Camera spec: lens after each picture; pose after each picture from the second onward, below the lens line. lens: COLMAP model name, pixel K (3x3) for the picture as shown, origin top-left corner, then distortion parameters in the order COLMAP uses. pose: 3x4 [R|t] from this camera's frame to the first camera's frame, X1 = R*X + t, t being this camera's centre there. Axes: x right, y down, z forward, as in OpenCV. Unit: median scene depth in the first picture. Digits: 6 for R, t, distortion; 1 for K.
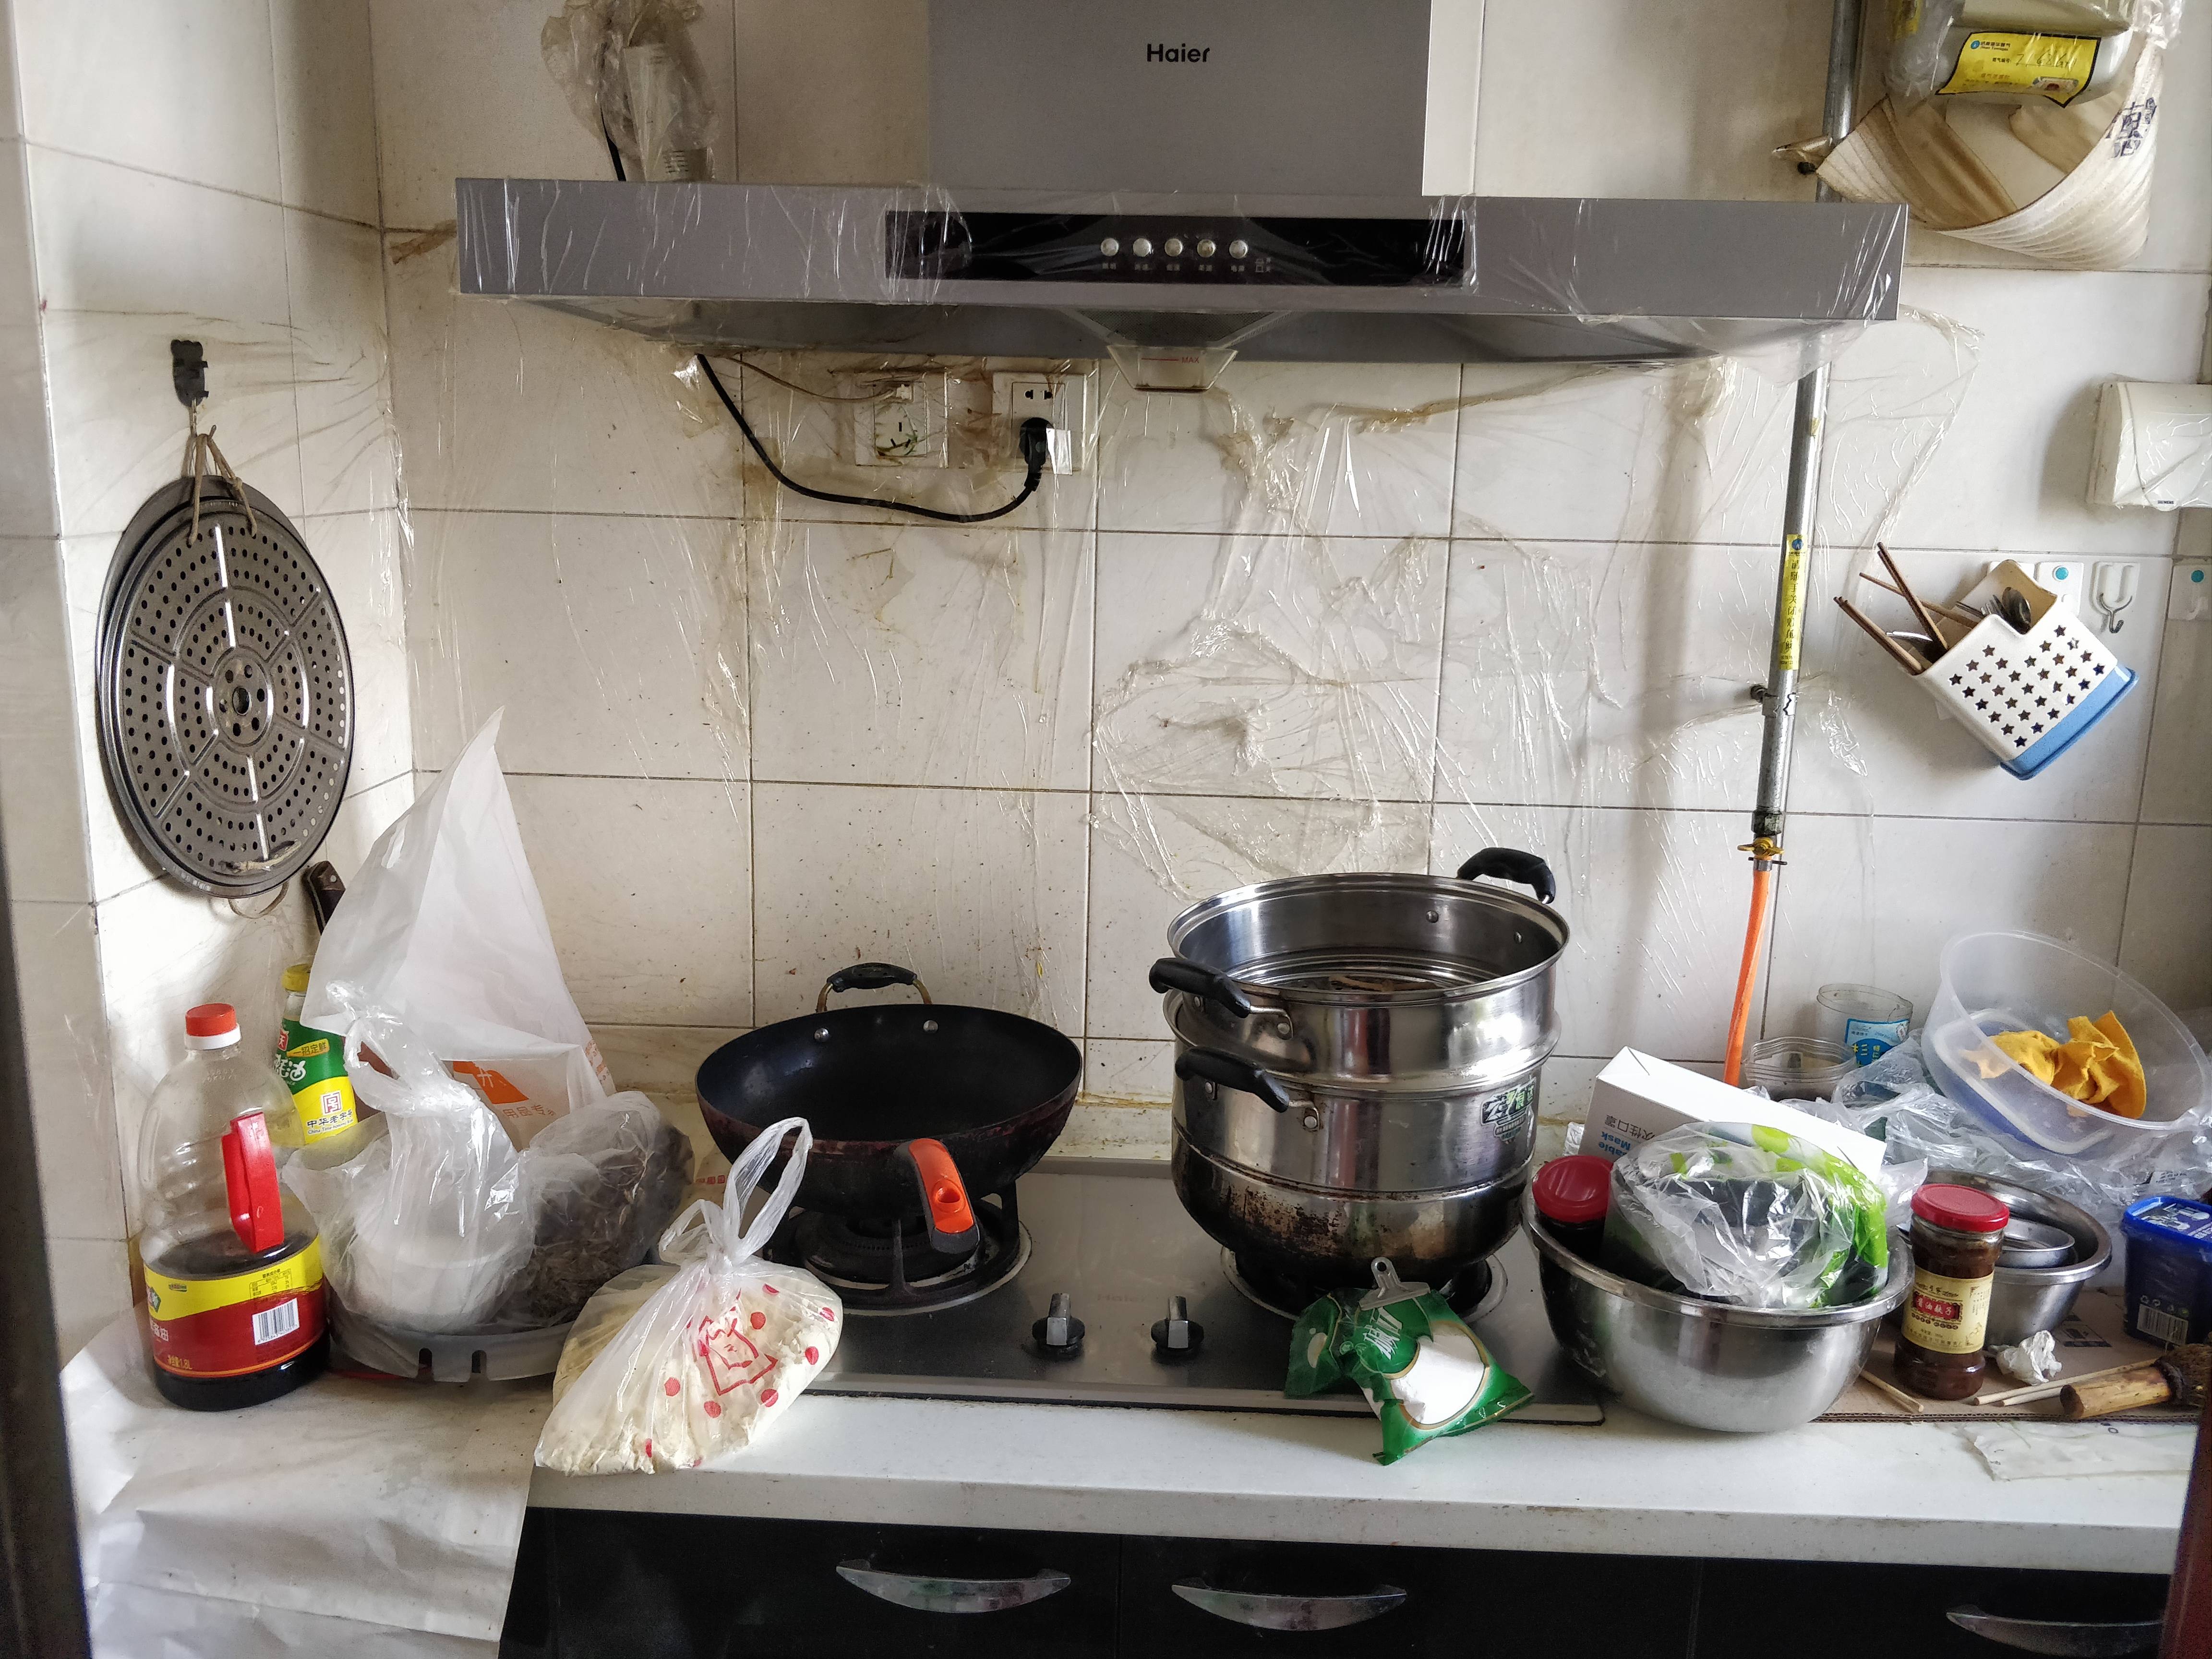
lens RADIAL K [[1801.6, 0, 1114.4], [0, 1801.6, 833.3], [0, 0, 1]] dist [0.007339, 0.000322]
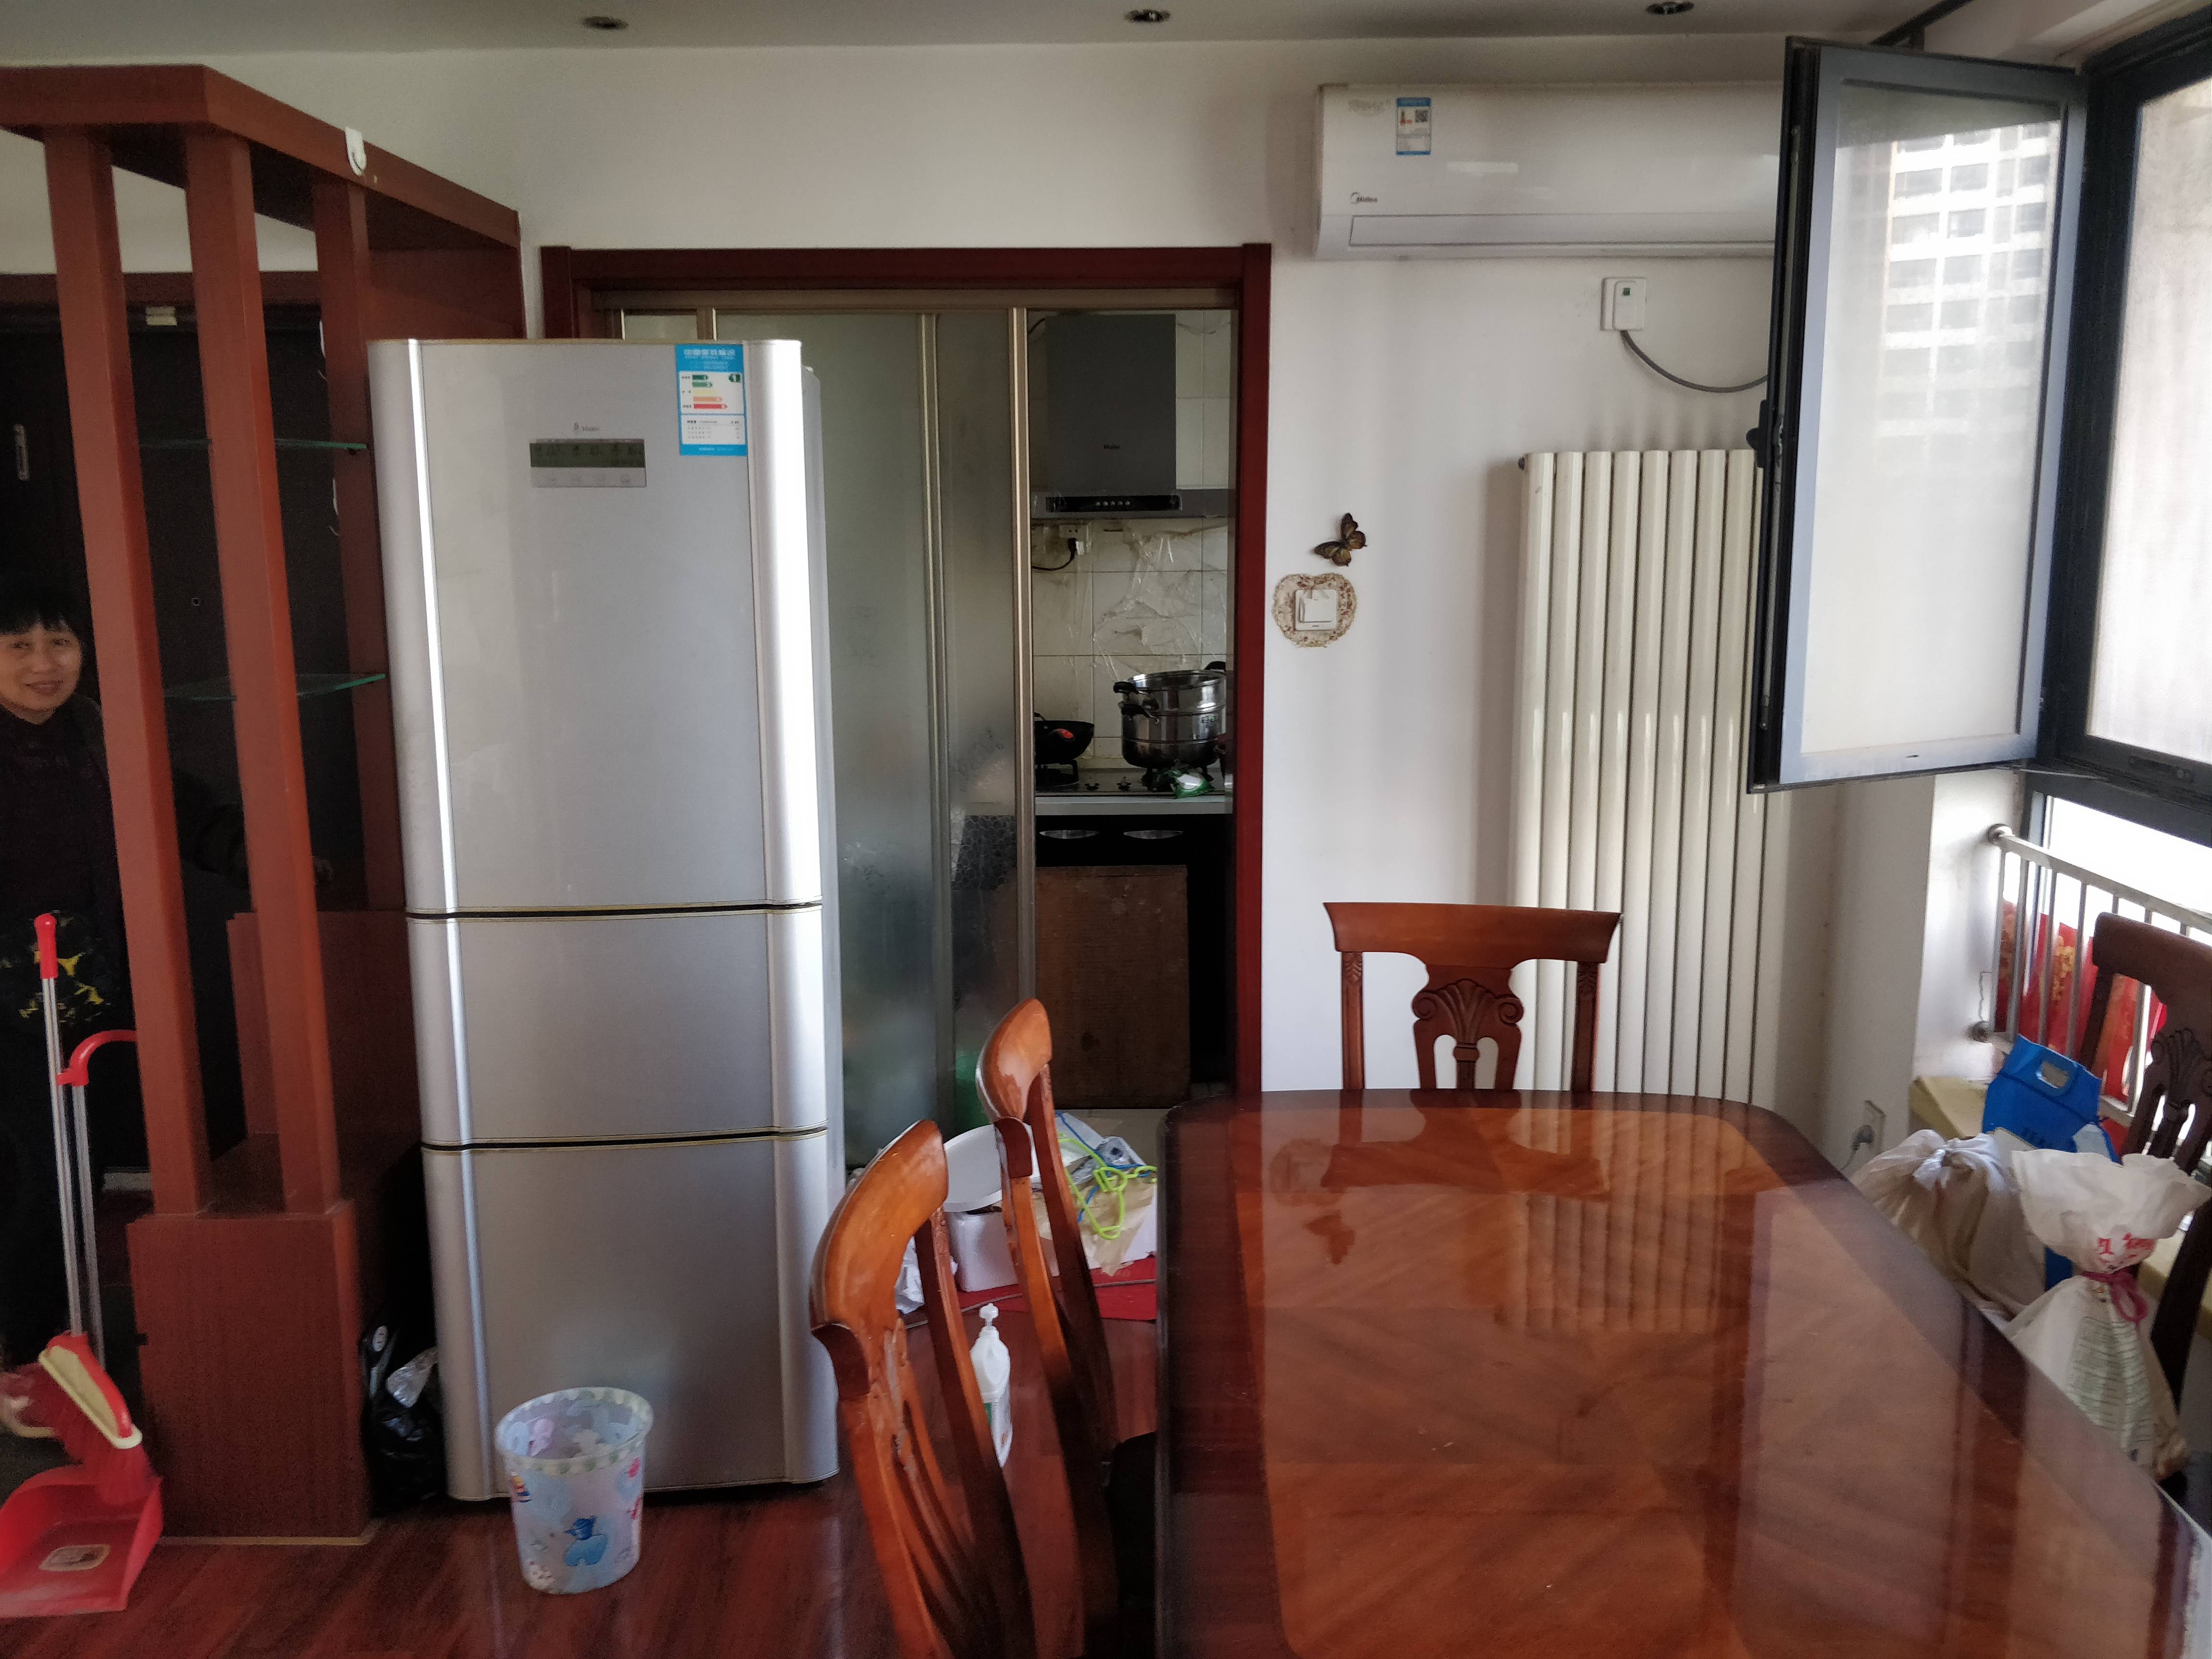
lens RADIAL K [[1801.6, 0, 1099.4], [0, 1801.6, 827.5], [0, 0, 1]] dist [0.007339, 0.000322]
pose [[0.999395, -0.032592, 0.012102, -0.051653], [0.033102, 0.998455, -0.044641, 0.436093], [-0.010629, 0.045015, 0.998930, -2.217106]]
